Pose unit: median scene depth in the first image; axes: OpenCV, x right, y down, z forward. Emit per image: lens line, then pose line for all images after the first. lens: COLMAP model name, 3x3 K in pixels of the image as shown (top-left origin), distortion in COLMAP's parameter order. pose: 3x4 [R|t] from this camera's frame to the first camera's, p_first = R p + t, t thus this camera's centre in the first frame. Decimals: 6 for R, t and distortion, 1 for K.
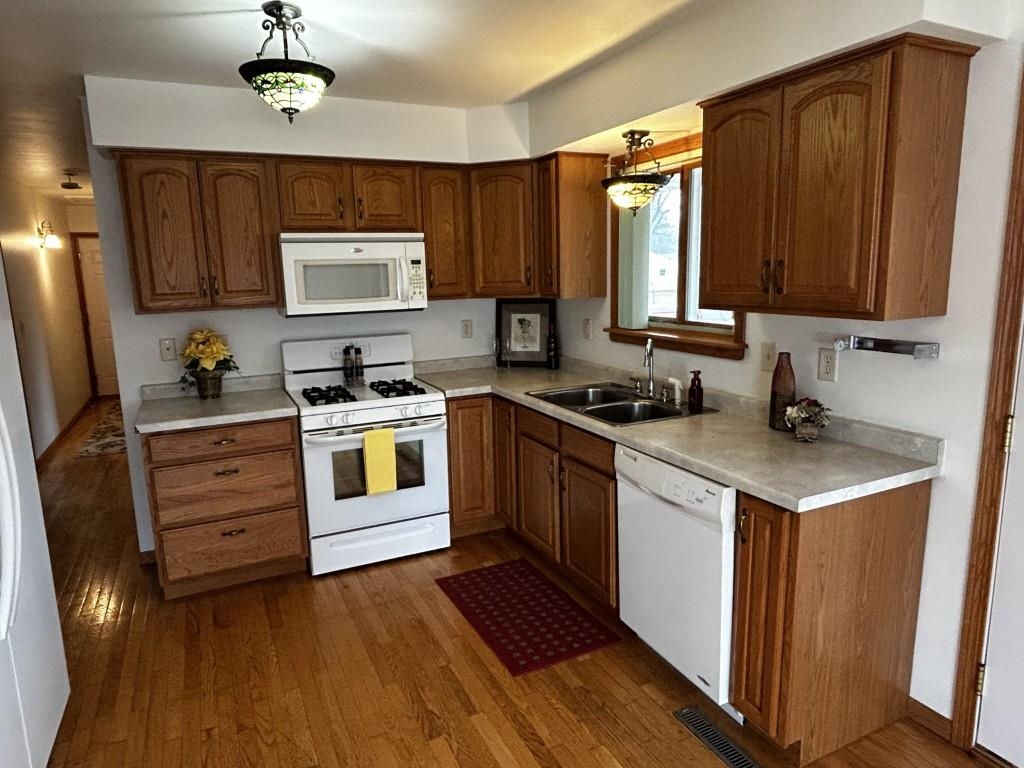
lens RADIAL K [[631.4, 0, 503.1], [0, 631.4, 380.6], [0, 0, 1]] dist [0.002306, -0.001829]
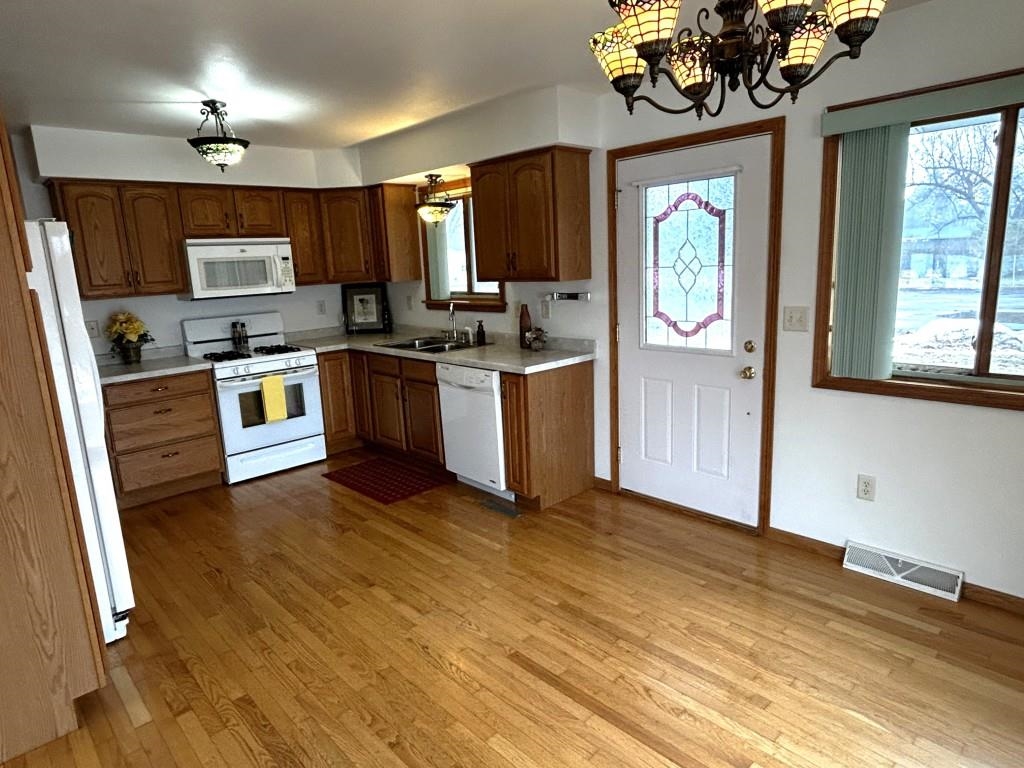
lens RADIAL K [[608.3, 0, 507.7], [0, 608.3, 380.9], [0, 0, 1]] dist [-0.003826, -0.002123]
pose [[0.951252, -0.077317, 0.298566, -0.102881], [0.073925, 0.997006, 0.022655, 0.099641], [-0.299423, 0.000521, 0.954120, -0.488939]]
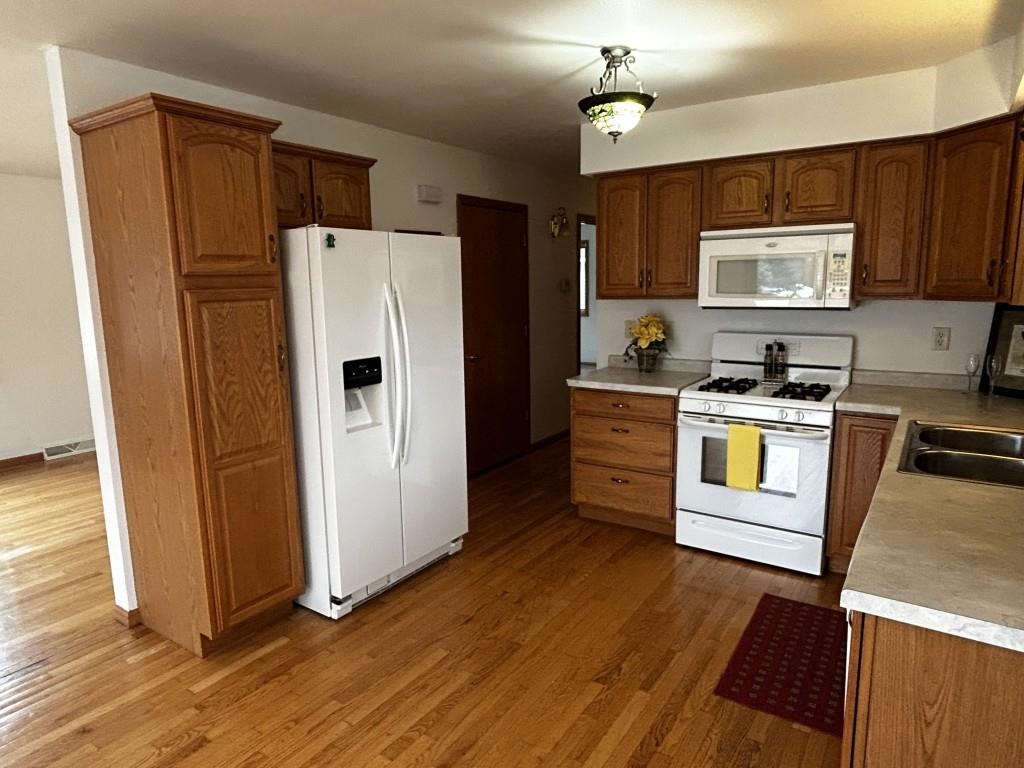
lens RADIAL K [[634.7, 0, 512.0], [0, 634.7, 384.0], [0, 0, 1]] dist [-0.007645, -0.002873]
pose [[0.510145, 0.156861, -0.845663, 0.461579], [-0.145832, 0.984767, 0.094691, -0.028532], [0.847635, 0.075019, 0.525250, 0.160444]]
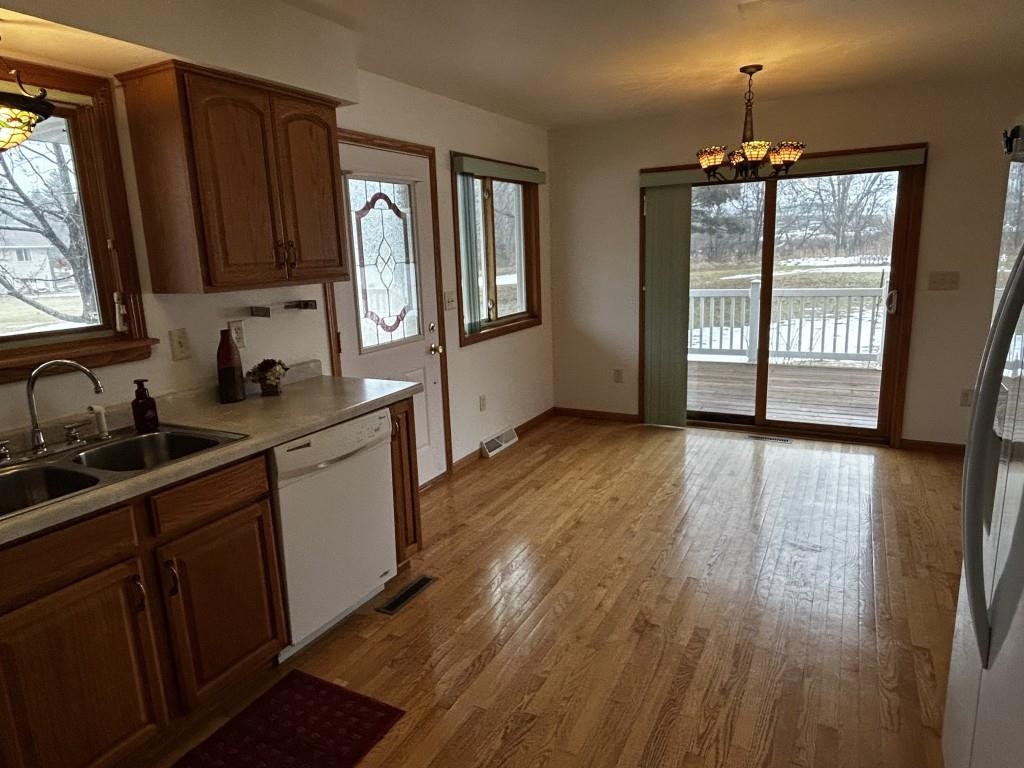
lens RADIAL K [[631.4, 0, 503.1], [0, 631.4, 380.6], [0, 0, 1]] dist [0.002306, -0.001829]
pose [[-0.584273, -0.120350, 0.802584, -0.539276], [0.192402, 0.940208, 0.281053, -0.133584], [-0.788421, 0.318630, -0.526182, 0.931864]]
